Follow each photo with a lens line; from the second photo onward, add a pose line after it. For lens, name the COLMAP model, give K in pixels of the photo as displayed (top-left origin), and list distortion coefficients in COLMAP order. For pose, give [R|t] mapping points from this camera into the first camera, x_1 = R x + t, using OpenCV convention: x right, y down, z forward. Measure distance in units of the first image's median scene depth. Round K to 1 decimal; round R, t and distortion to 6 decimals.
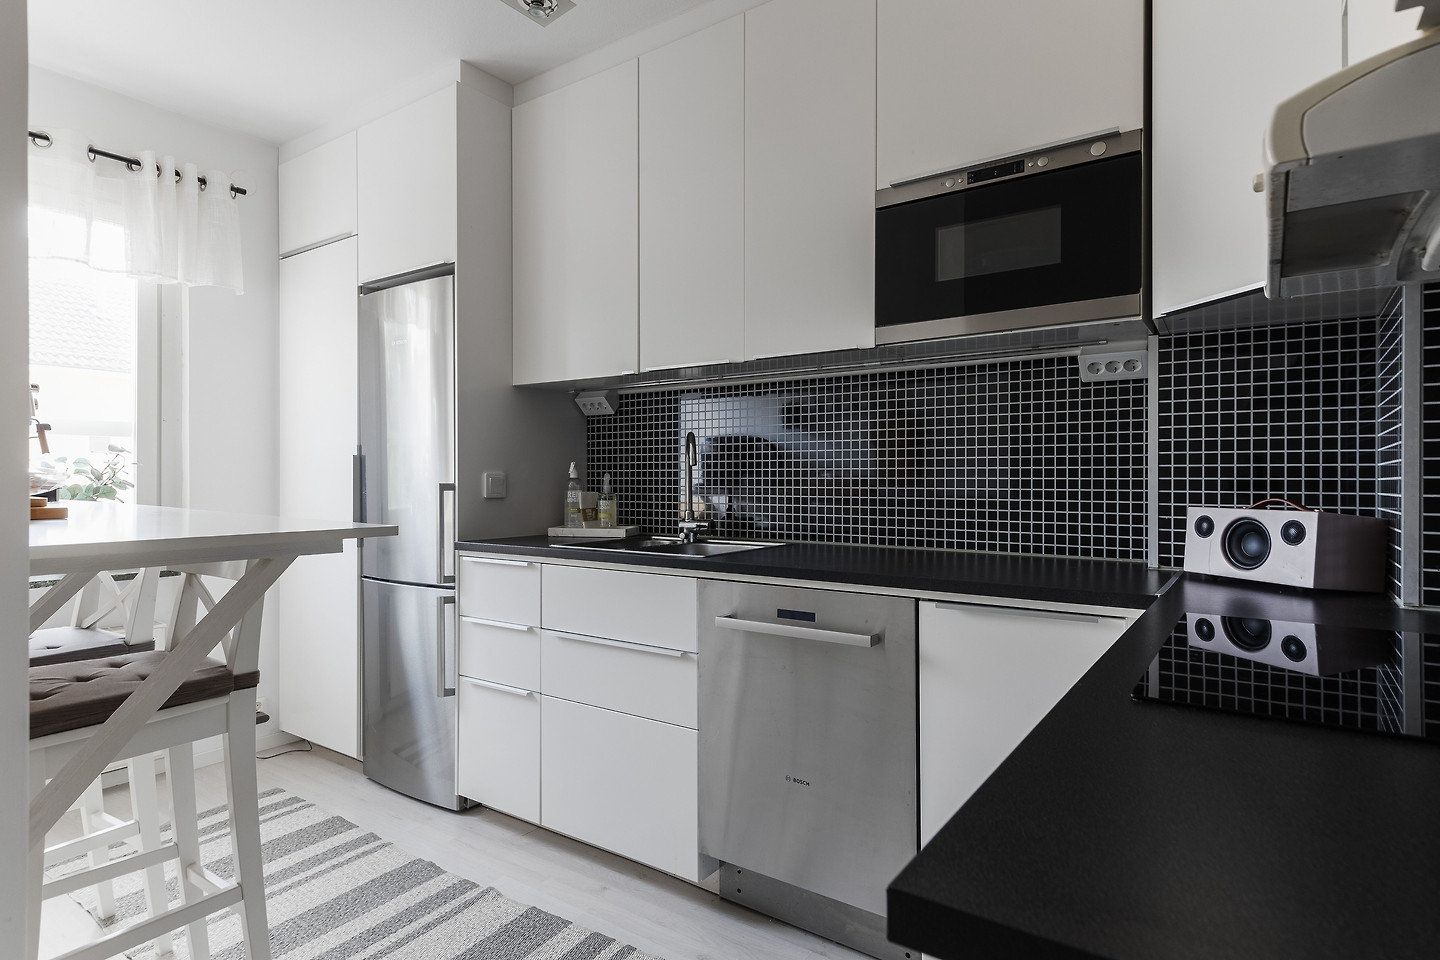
lens RADIAL K [[788.4, 0, 720.1], [0, 788.4, 479.5], [0, 0, 1]] dist [0.027080, -0.007541]
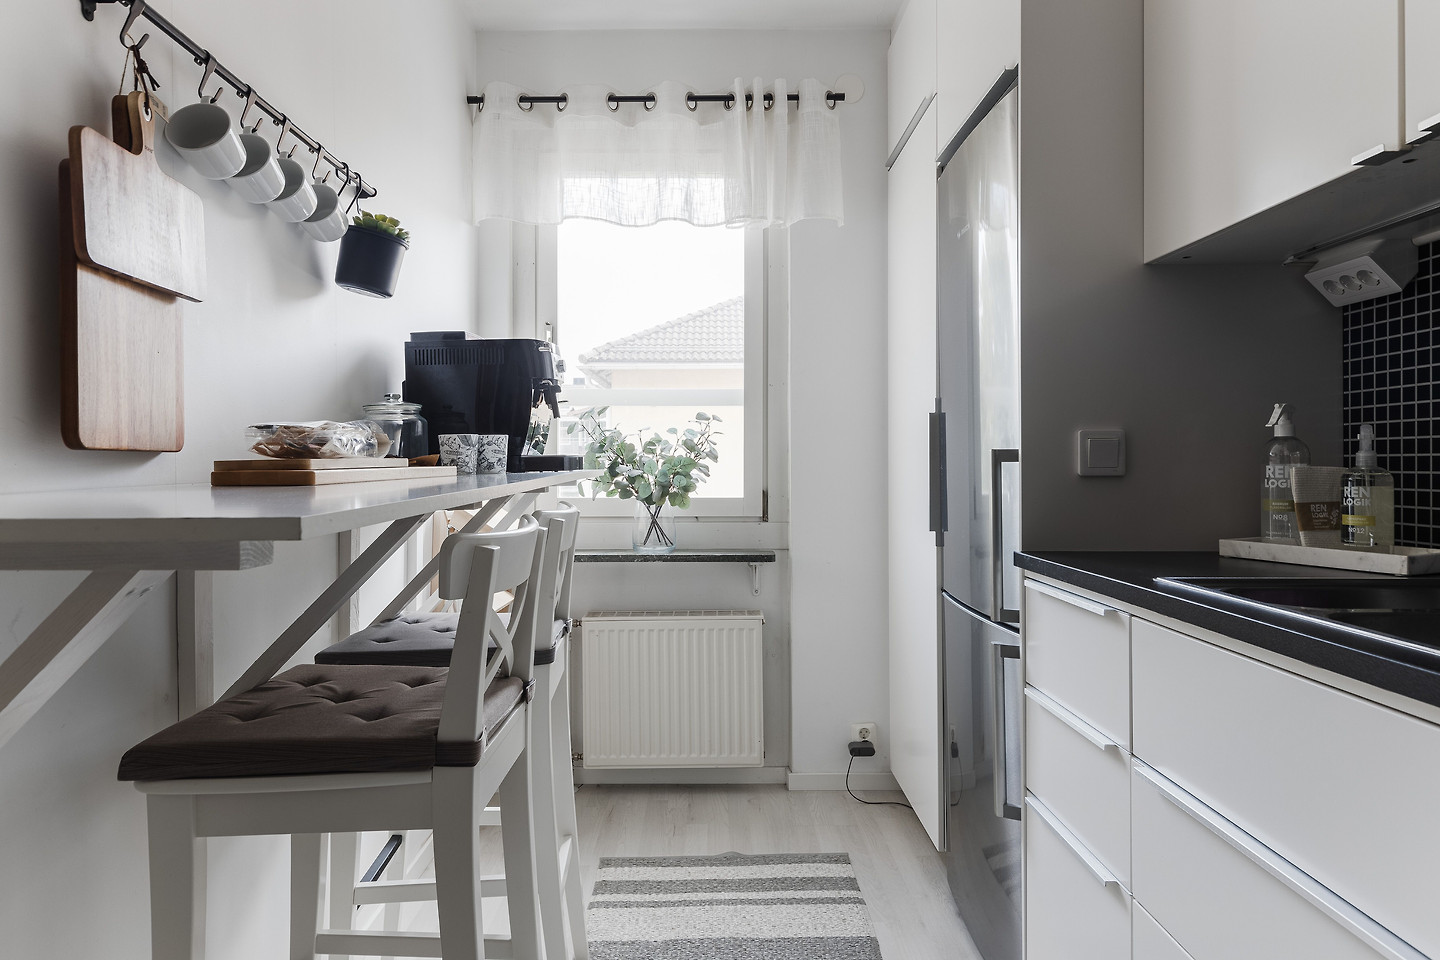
lens RADIAL K [[844.4, 0, 718.5], [0, 844.4, 460.1], [0, 0, 1]] dist [0.023917, 0.000943]
pose [[0.590349, -0.002227, -0.807145, 0.029490], [0.002655, 0.999996, -0.000817, 0.011394], [0.807144, -0.001661, 0.590353, 0.424417]]
